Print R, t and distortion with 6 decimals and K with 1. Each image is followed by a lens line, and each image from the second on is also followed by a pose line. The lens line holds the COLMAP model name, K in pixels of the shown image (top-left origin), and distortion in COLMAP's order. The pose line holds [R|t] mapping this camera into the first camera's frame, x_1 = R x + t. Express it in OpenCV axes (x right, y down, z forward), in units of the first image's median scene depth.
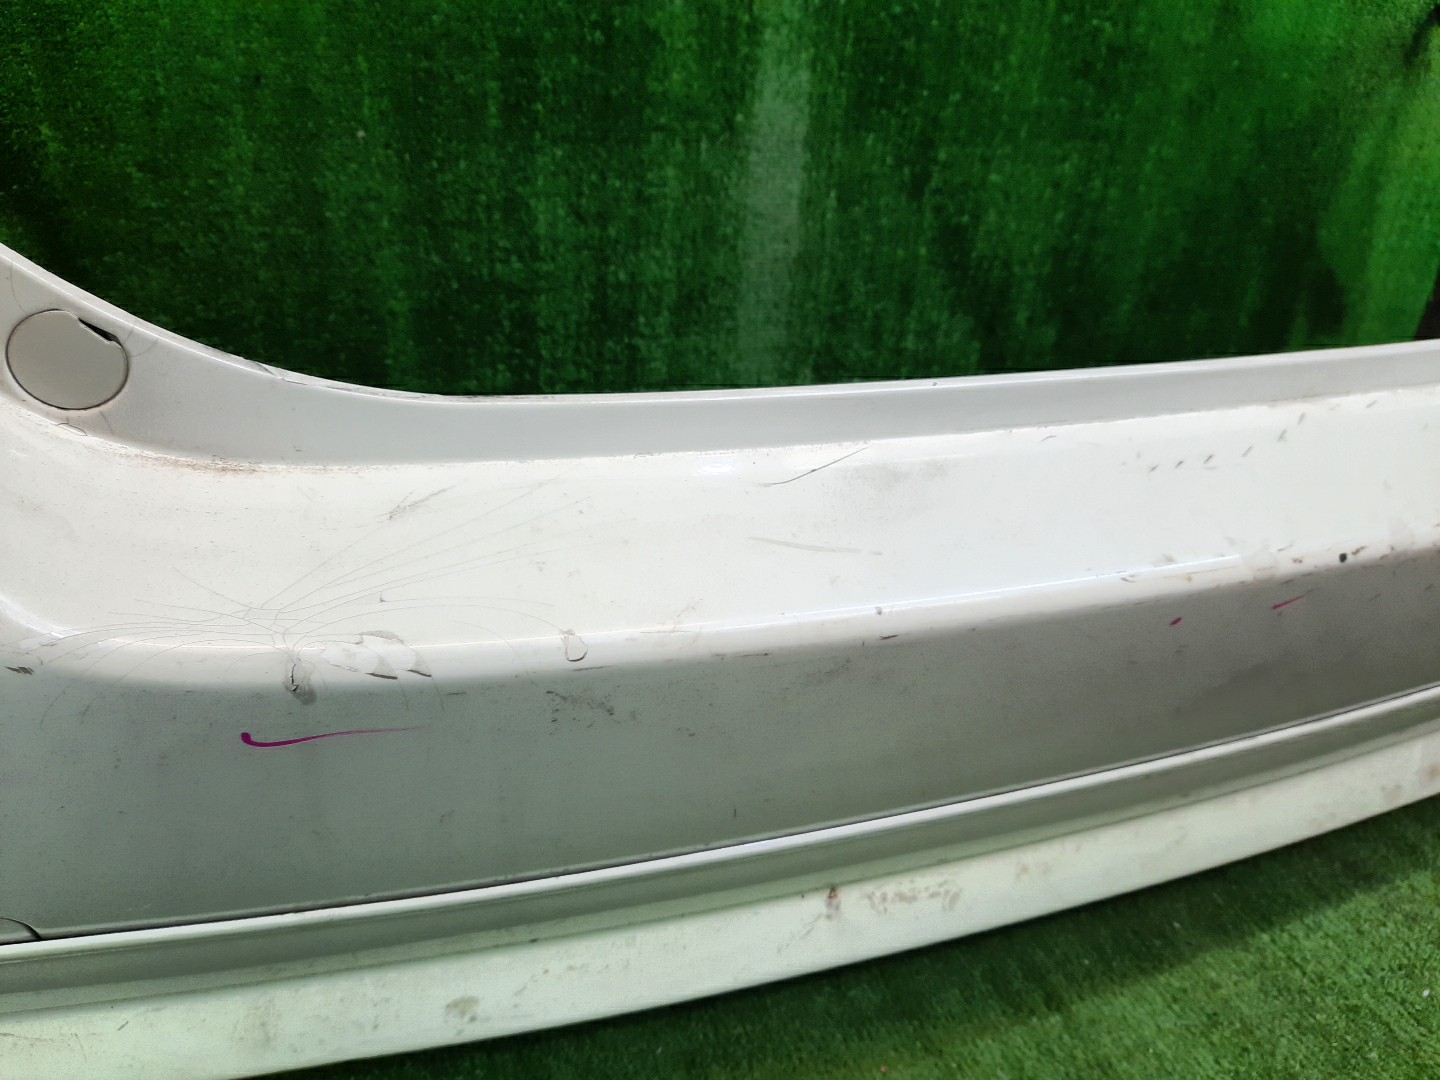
lens RADIAL K [[1058.0, 0, 743.1], [0, 1058.0, 557.9], [0, 0, 1]] dist [0.020234, -0.027383]
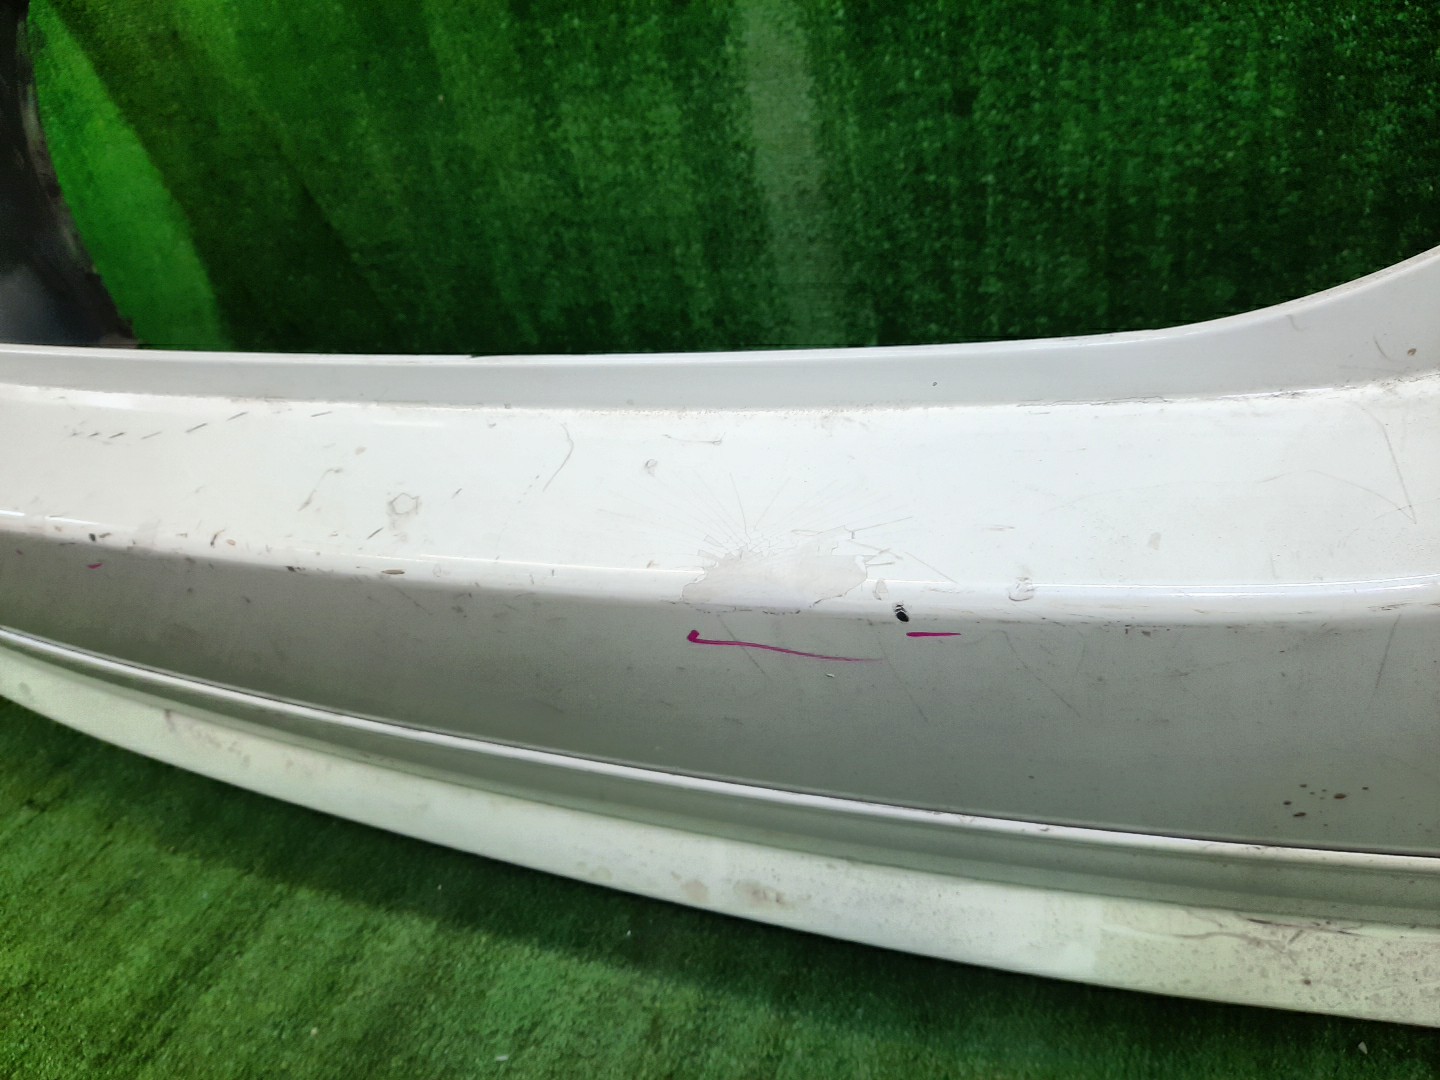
lens RADIAL K [[1058.0, 0, 701.2], [0, 1058.0, 558.7], [0, 0, 1]] dist [0.020234, -0.027383]
pose [[0.682061, 0.246412, -0.688530, 0.776028], [-0.170305, 0.969156, 0.178139, -0.126172], [0.711188, -0.004242, 0.702989, 0.284332]]
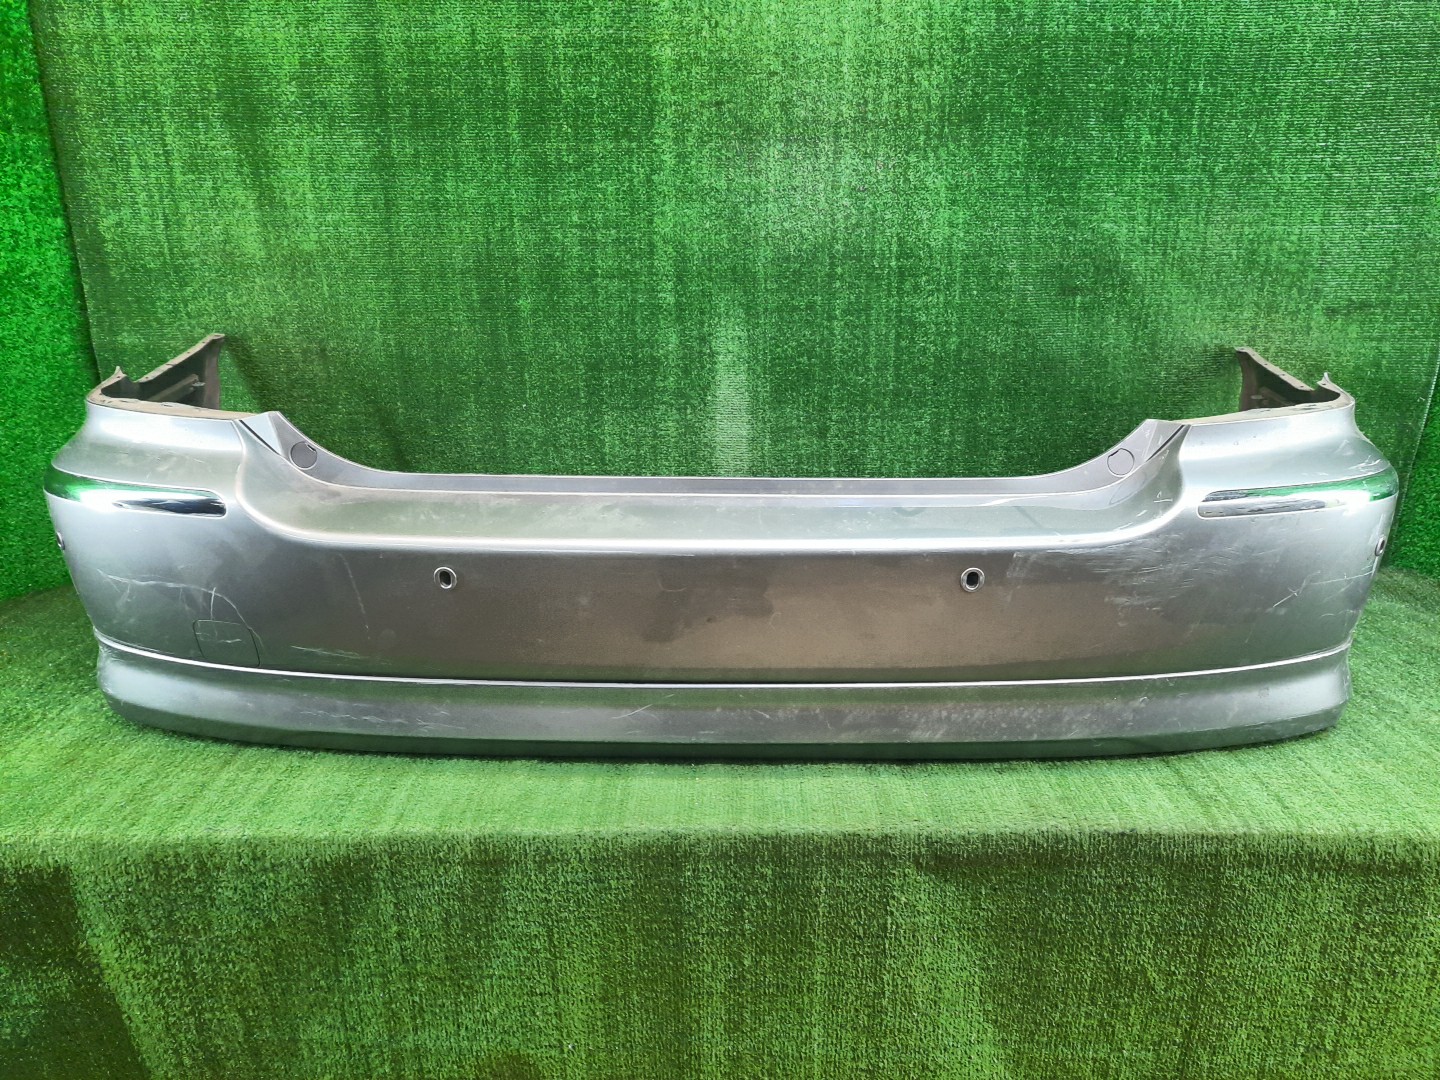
lens RADIAL K [[1058.0, 0, 723.7], [0, 1058.0, 554.5], [0, 0, 1]] dist [0.020234, -0.027383]
pose [[0.923990, 0.048466, -0.379333, 0.772591], [-0.140361, 0.965687, -0.218513, 0.284387], [0.355727, 0.255148, 0.899087, -0.663102]]
